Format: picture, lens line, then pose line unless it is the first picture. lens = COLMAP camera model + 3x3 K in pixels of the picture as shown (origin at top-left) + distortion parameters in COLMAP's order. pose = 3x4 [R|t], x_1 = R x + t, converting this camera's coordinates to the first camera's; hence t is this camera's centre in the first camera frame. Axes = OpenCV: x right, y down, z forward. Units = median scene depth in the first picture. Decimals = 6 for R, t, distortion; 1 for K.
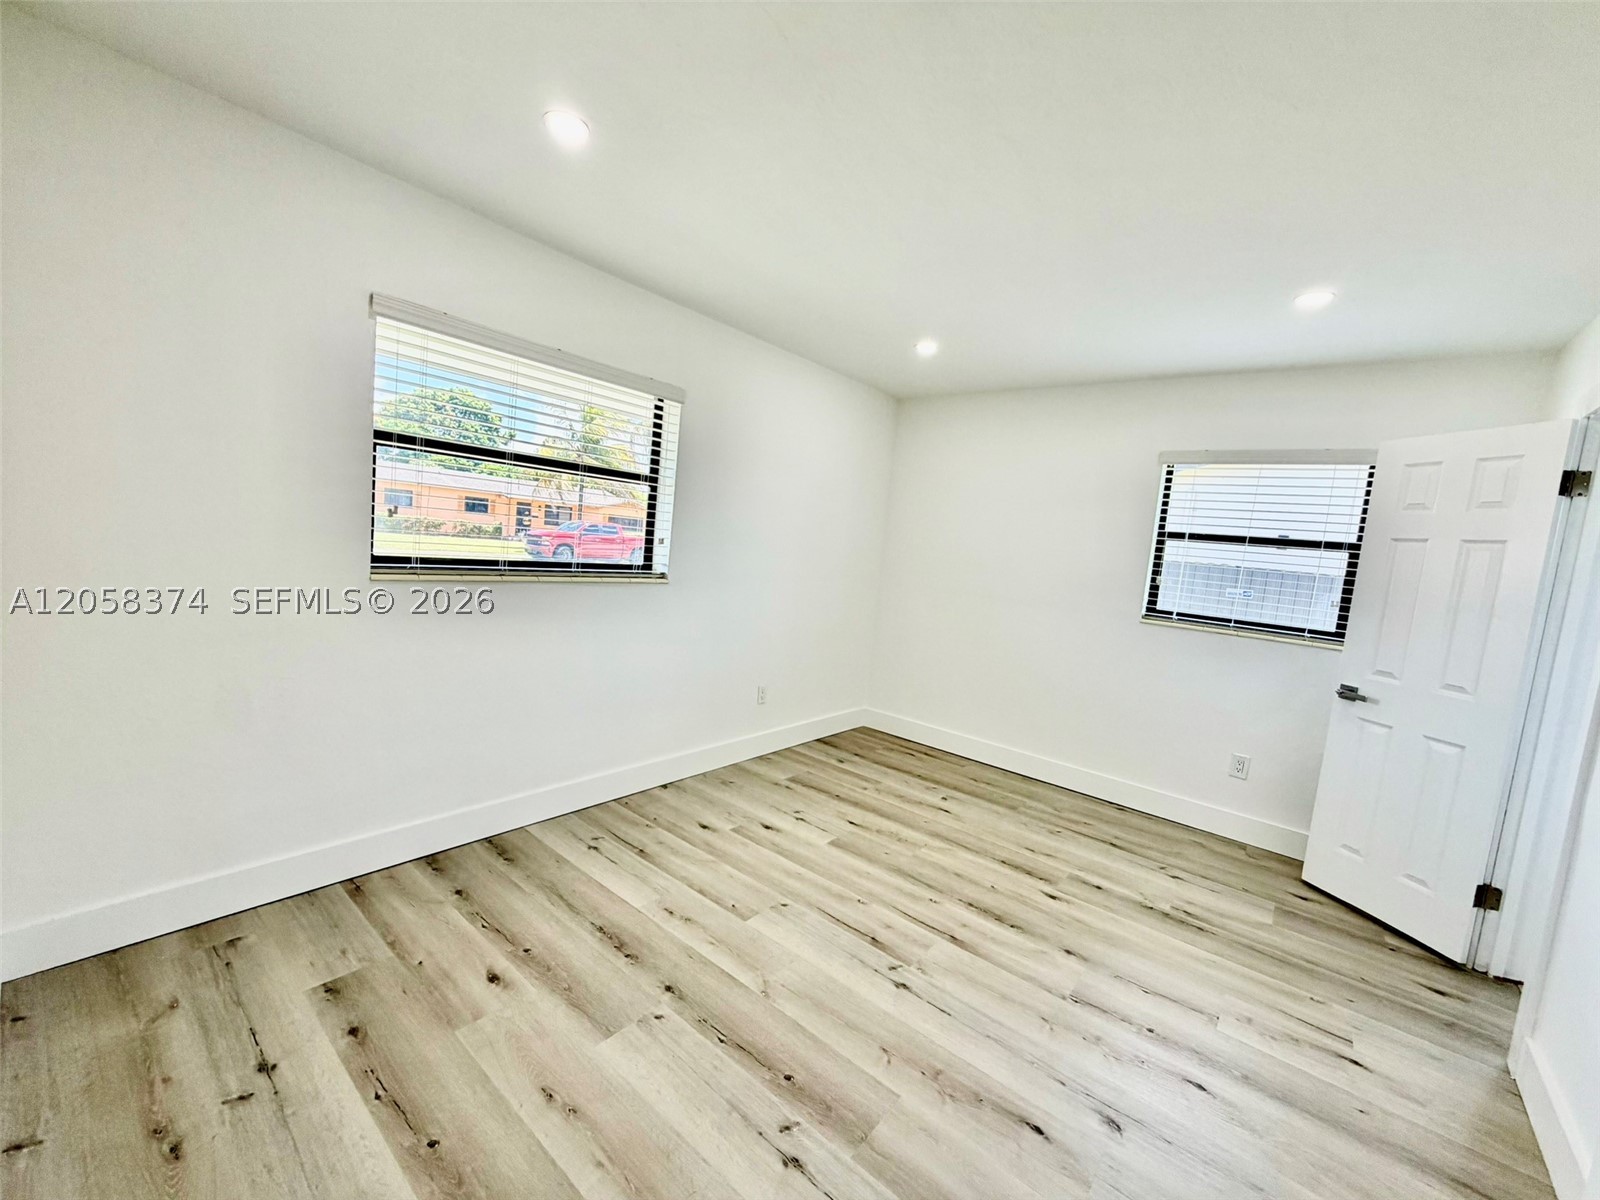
lens RADIAL K [[639.0, 0, 798.1], [0, 639.0, 601.9], [0, 0, 1]] dist [-0.000020, -0.000335]
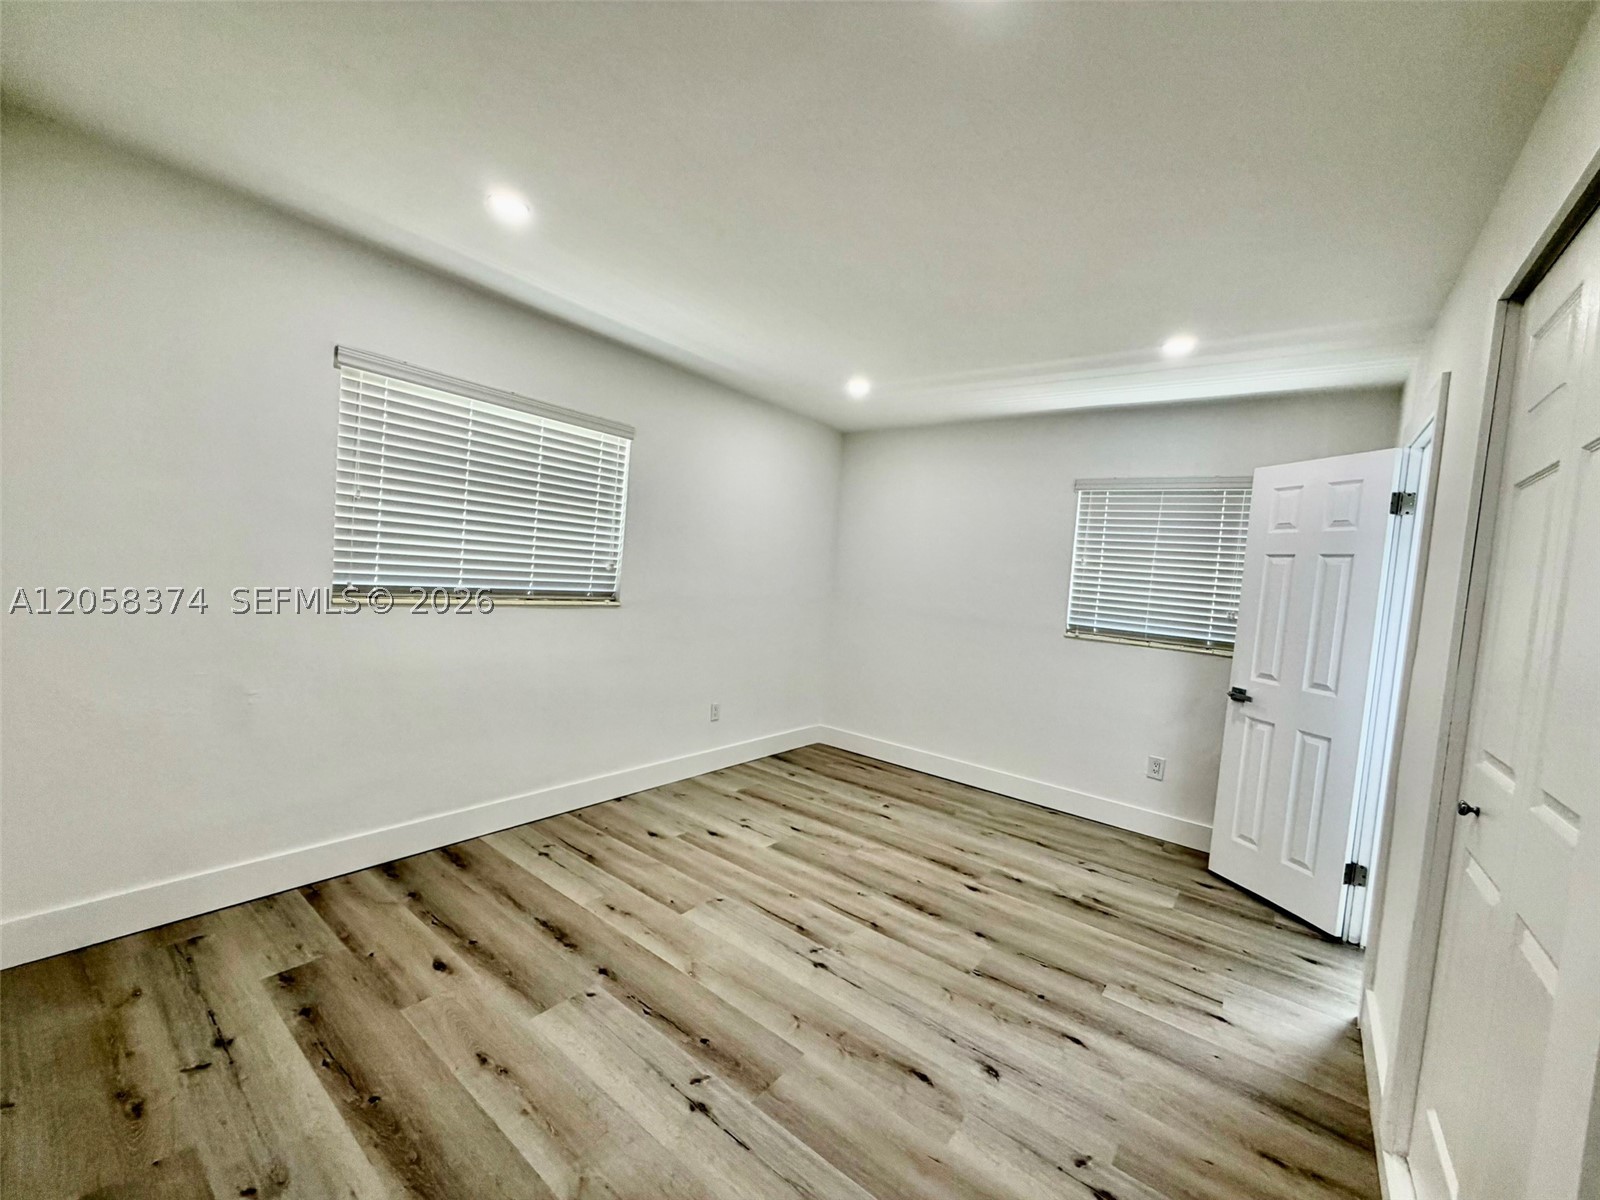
lens RADIAL K [[639.0, 0, 799.0], [0, 639.0, 602.8], [0, 0, 1]] dist [-0.000020, -0.000335]
pose [[0.999485, -0.014817, 0.028450, 0.097149], [0.016067, 0.998893, -0.044208, 0.026373], [-0.027764, 0.044642, 0.998617, -0.111588]]
